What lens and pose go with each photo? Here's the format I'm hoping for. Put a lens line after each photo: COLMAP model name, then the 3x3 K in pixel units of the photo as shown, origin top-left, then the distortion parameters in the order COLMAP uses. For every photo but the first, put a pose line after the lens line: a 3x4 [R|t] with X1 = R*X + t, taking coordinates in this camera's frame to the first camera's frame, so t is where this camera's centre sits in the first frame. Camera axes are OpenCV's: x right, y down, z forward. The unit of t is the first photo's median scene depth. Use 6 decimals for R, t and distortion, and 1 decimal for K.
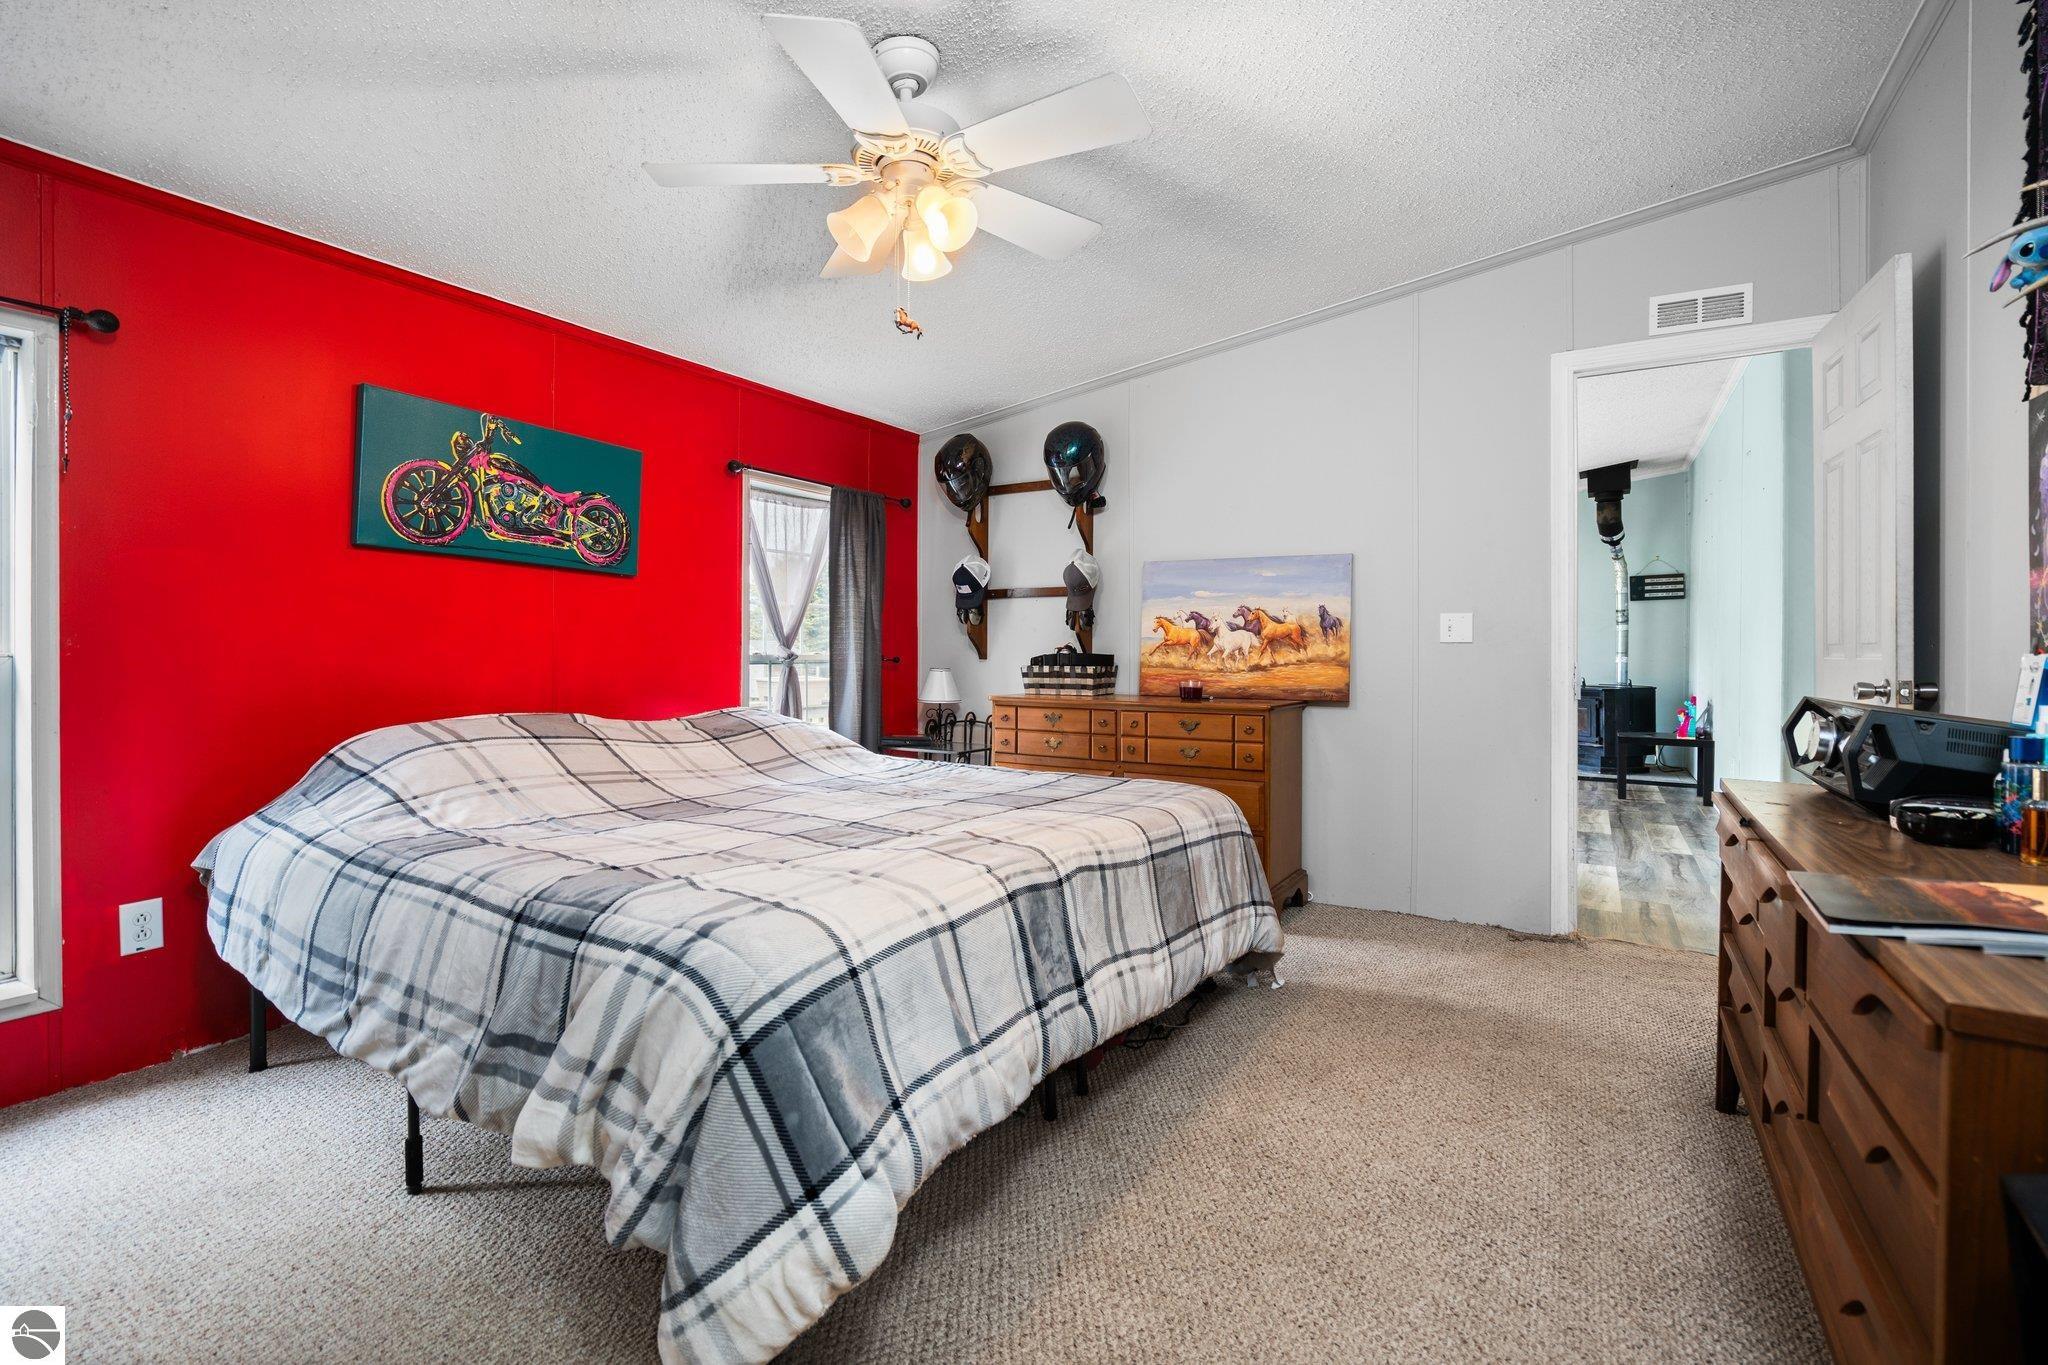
lens RADIAL K [[924.3, 0, 1030.6], [0, 924.3, 673.3], [0, 0, 1]] dist [-0.002282, 0.002252]
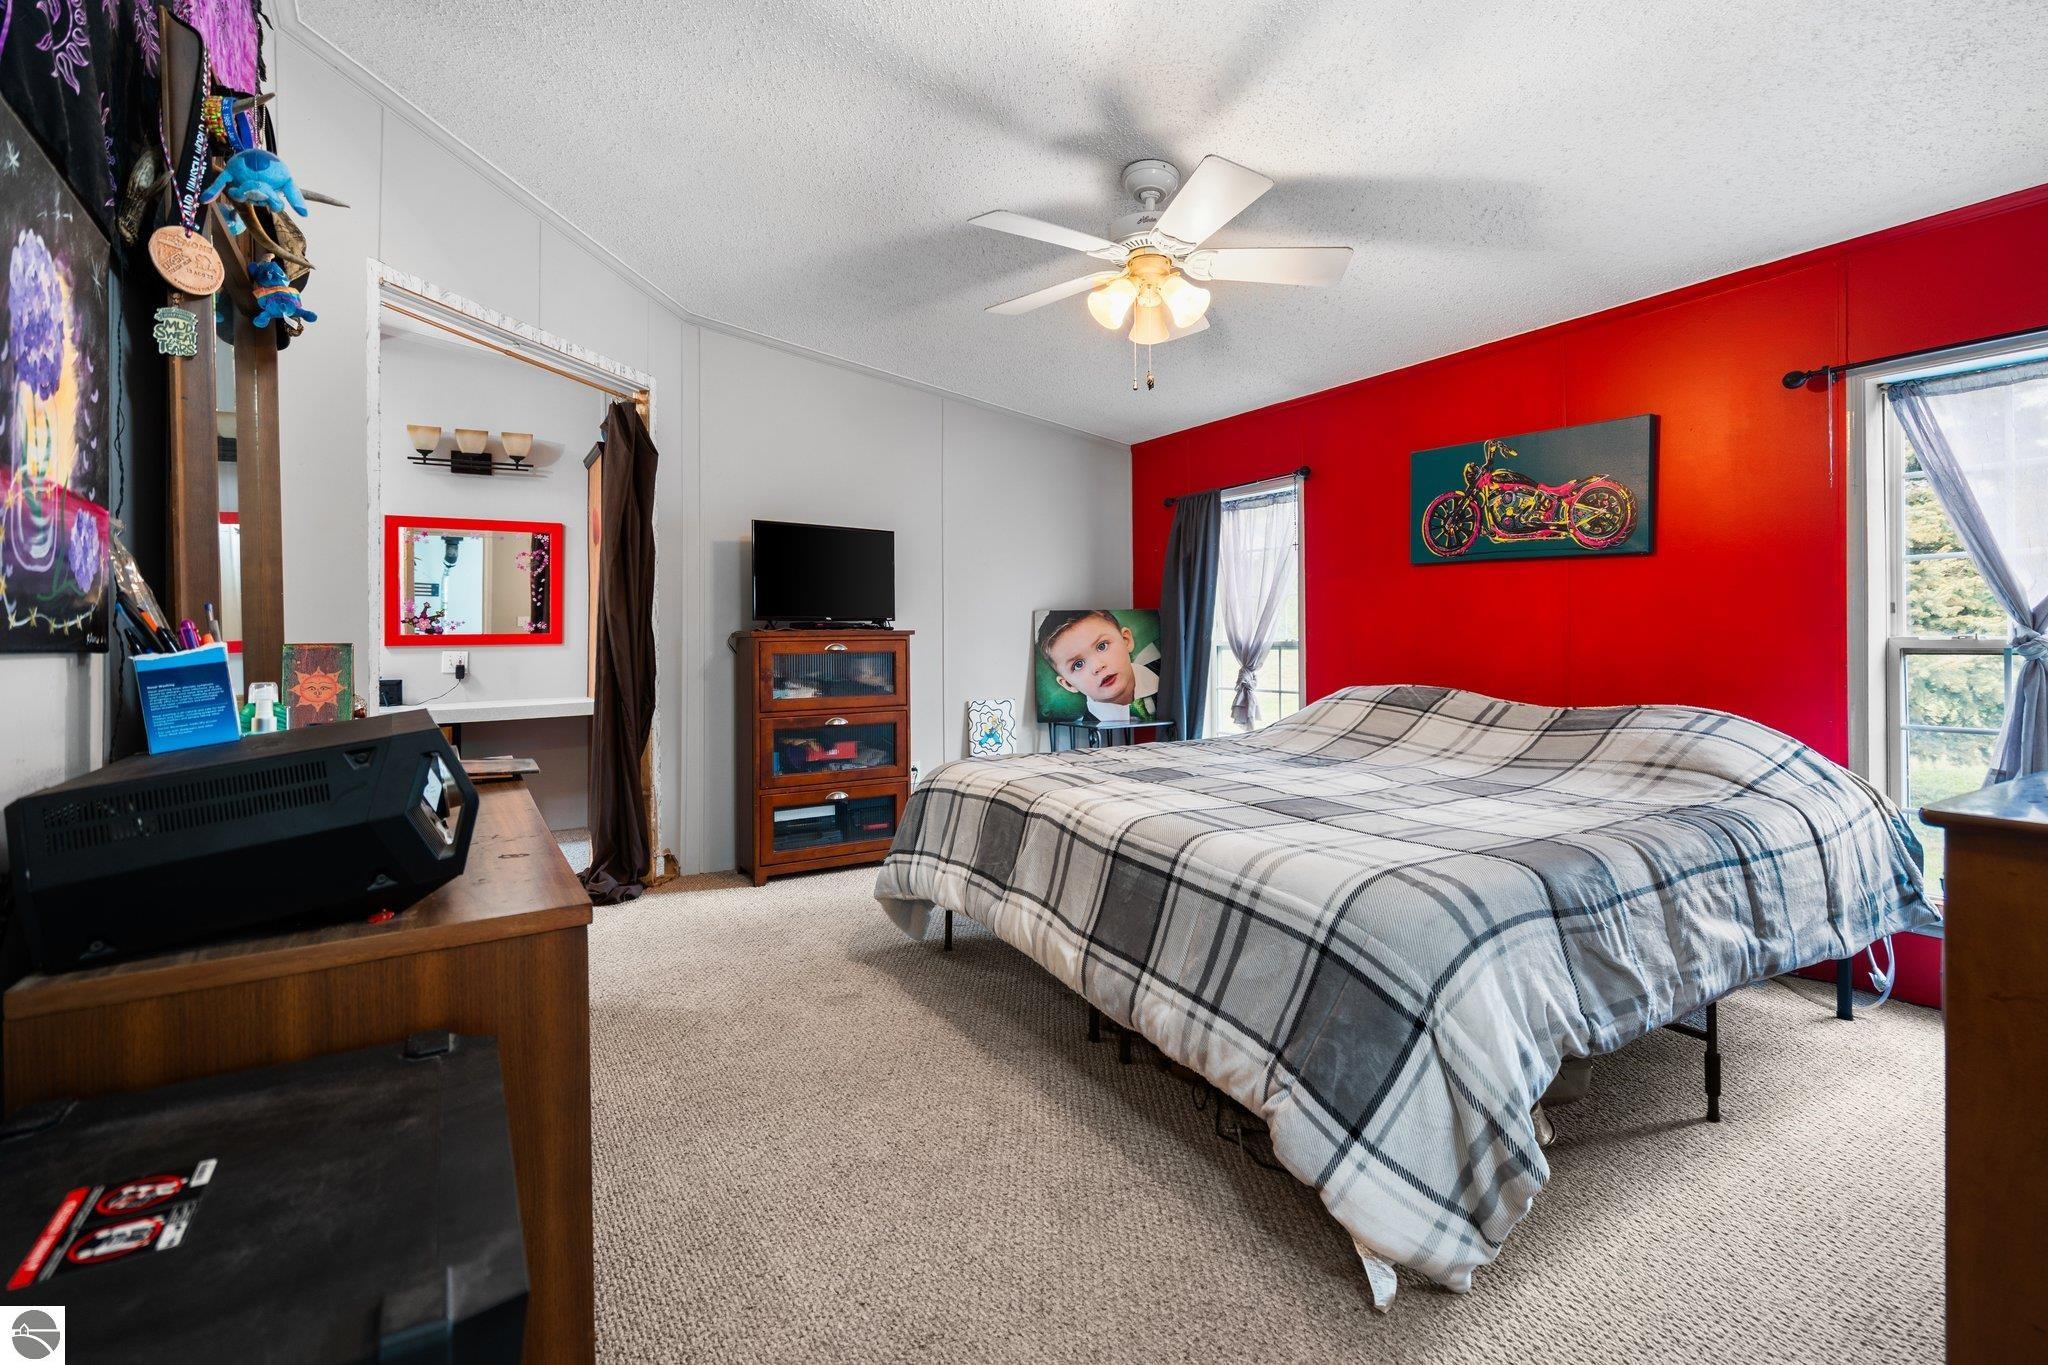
lens RADIAL K [[924.3, 0, 1010.7], [0, 924.3, 640.7], [0, 0, 1]] dist [-0.002282, 0.002252]
pose [[-0.452557, 0.007023, -0.891708, 0.765152], [-0.010164, 0.999863, 0.013034, -0.027337], [0.891677, 0.014962, -0.452424, 0.976971]]
